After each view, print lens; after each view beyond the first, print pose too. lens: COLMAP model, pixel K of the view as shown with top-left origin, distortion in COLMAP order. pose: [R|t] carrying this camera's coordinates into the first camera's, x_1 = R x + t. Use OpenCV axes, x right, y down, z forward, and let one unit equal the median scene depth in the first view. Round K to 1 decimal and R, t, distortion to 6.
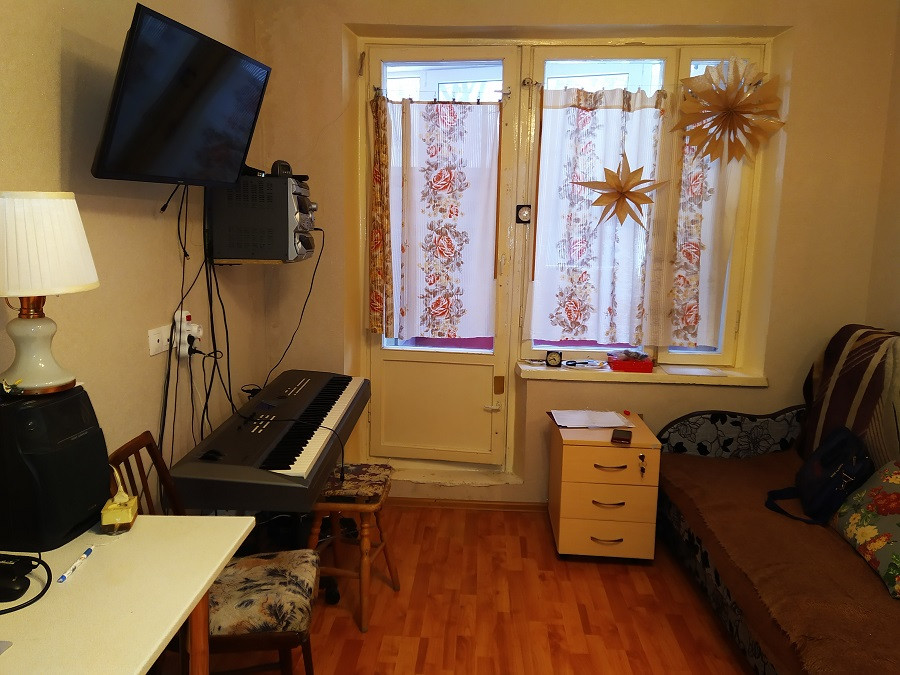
lens RADIAL K [[660.7, 0, 449.1], [0, 660.7, 339.3], [0, 0, 1]] dist [0.129904, -0.190312]
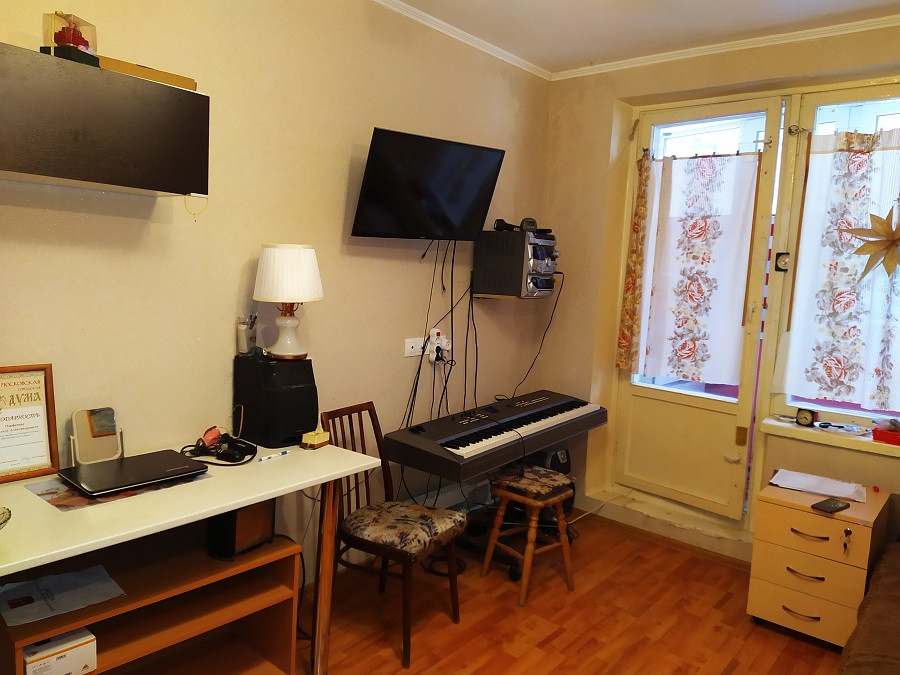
lens RADIAL K [[664.8, 0, 448.0], [0, 664.8, 337.1], [0, 0, 1]] dist [0.125530, -0.171299]
pose [[0.799002, 0.082327, -0.595666, 0.328396], [-0.124953, 0.991692, -0.030545, 0.010210], [0.588203, 0.098836, 0.802651, -0.062979]]
